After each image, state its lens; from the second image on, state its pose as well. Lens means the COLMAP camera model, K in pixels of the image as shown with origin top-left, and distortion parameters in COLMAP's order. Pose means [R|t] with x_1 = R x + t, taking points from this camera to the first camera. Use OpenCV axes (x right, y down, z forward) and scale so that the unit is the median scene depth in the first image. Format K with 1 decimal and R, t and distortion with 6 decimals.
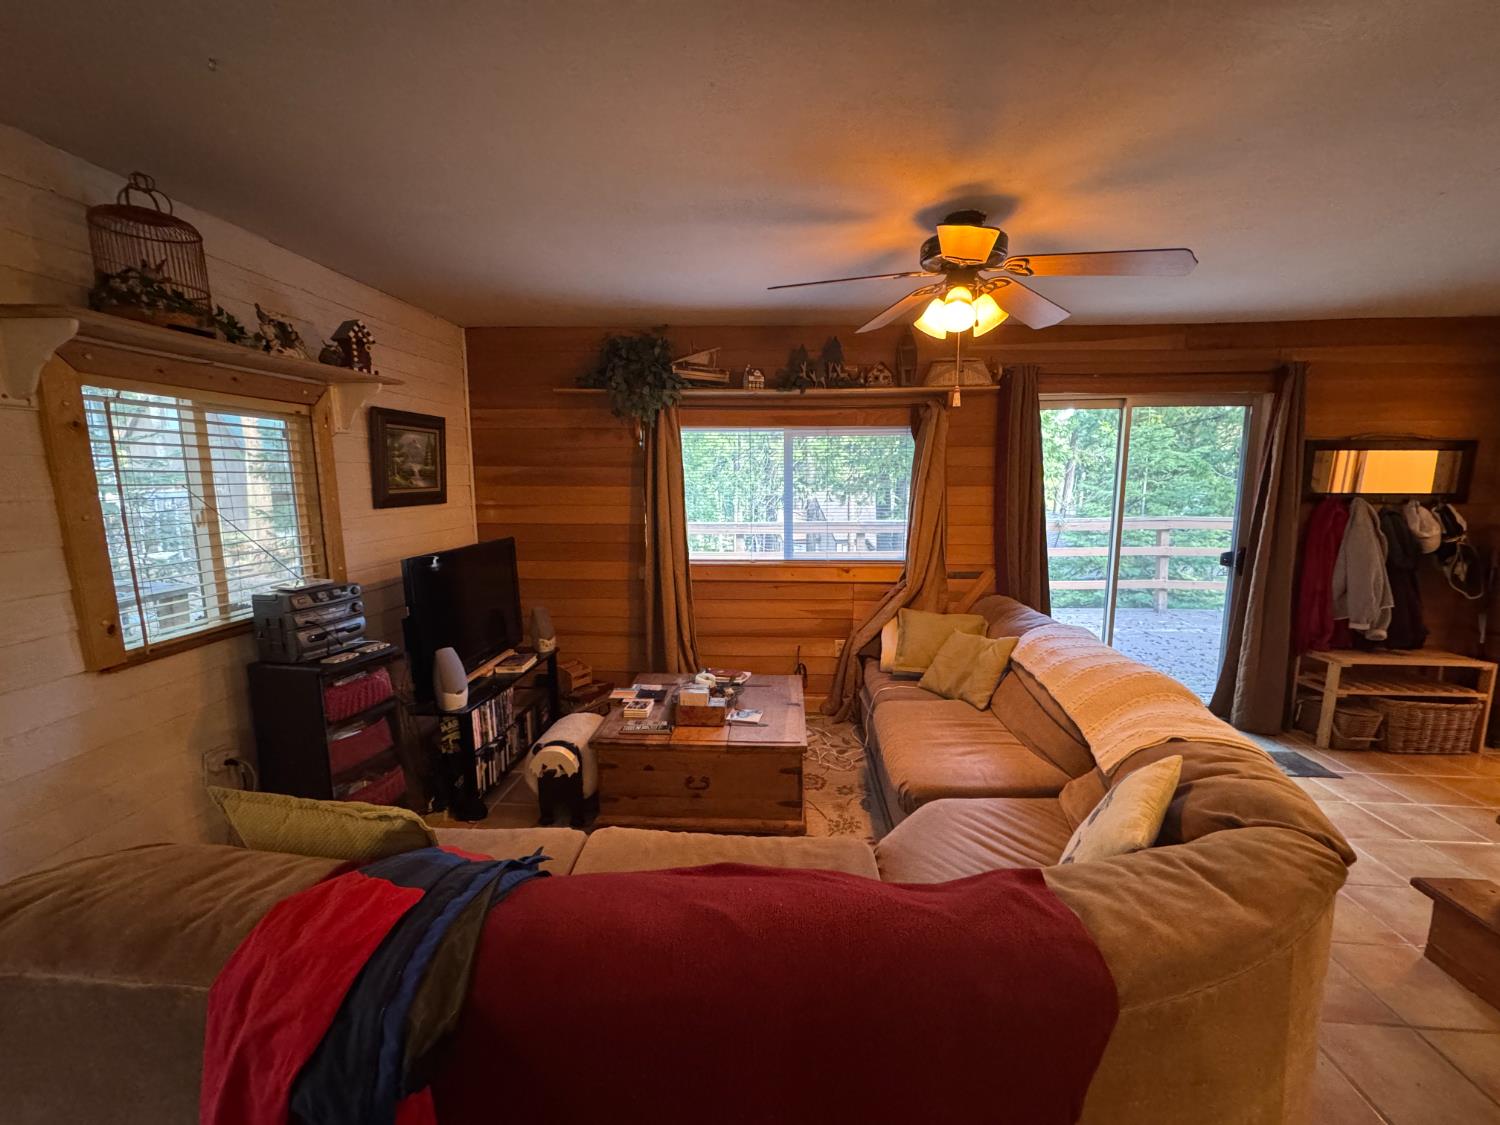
lens RADIAL K [[596.6, 0, 742.9], [0, 596.6, 564.9], [0, 0, 1]] dist [-0.003104, -0.000170]
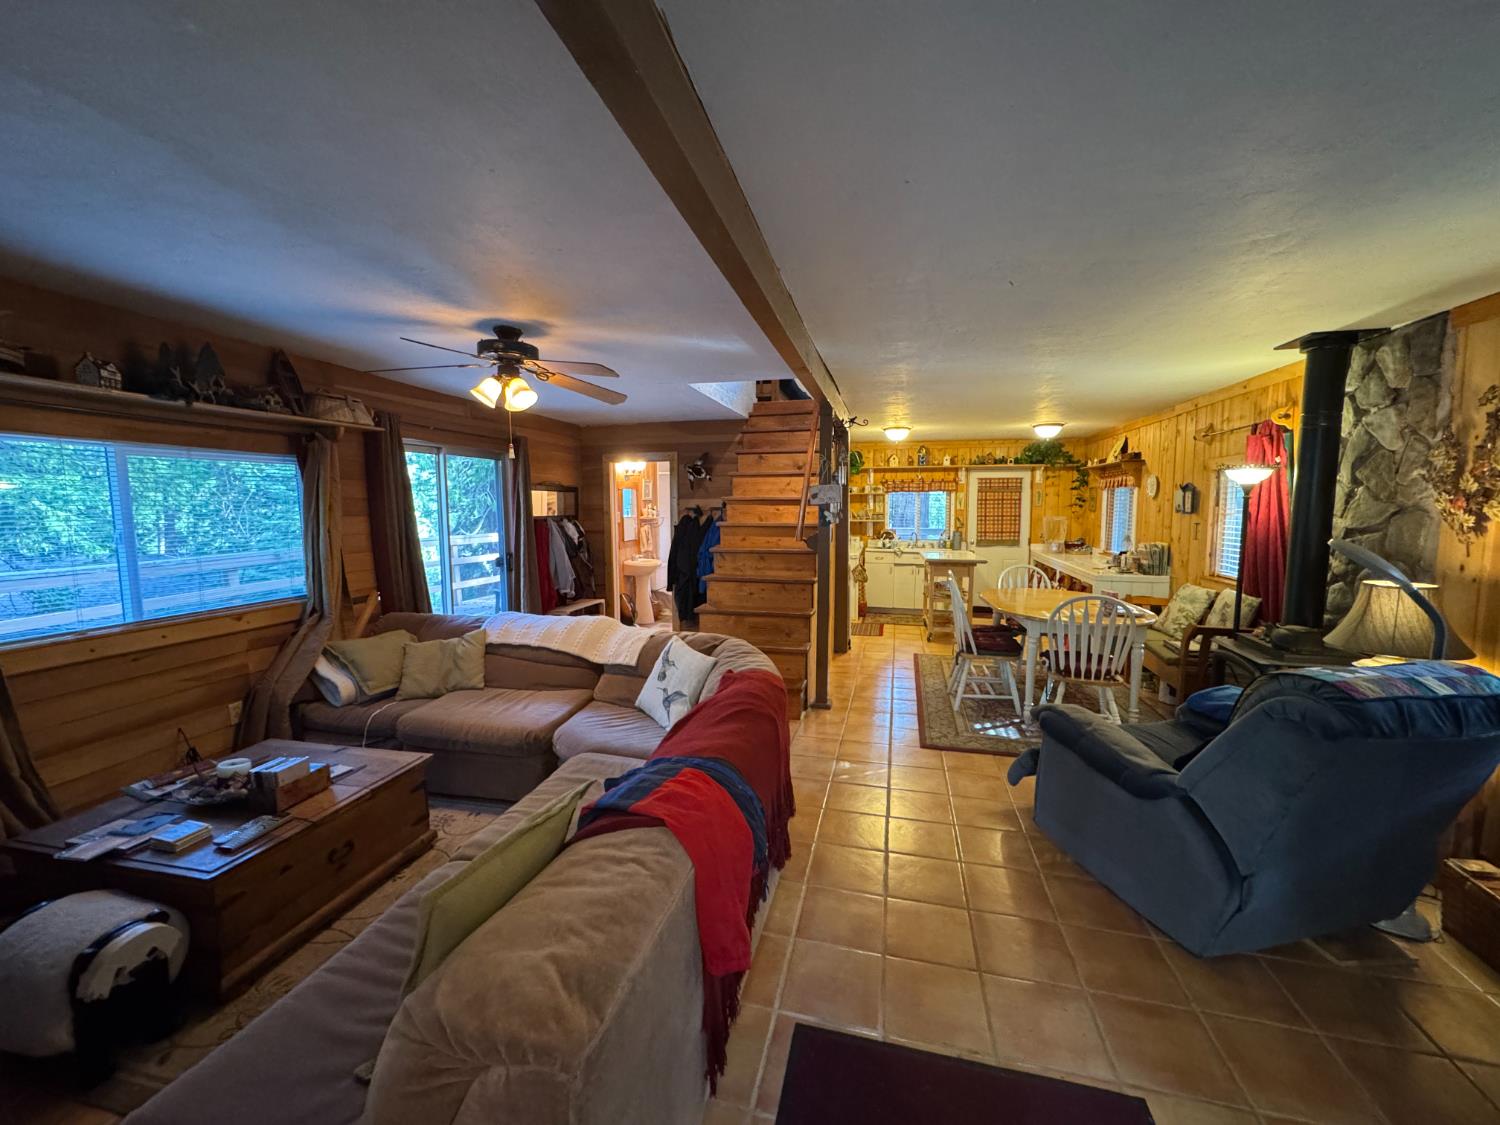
lens RADIAL K [[596.6, 0, 753.3], [0, 596.6, 564.2], [0, 0, 1]] dist [-0.003104, -0.000170]
pose [[0.161622, -0.097744, 0.982000, -0.595100], [0.146537, 0.986428, 0.074067, -0.023391], [-0.975913, 0.131929, 0.173752, 0.141898]]
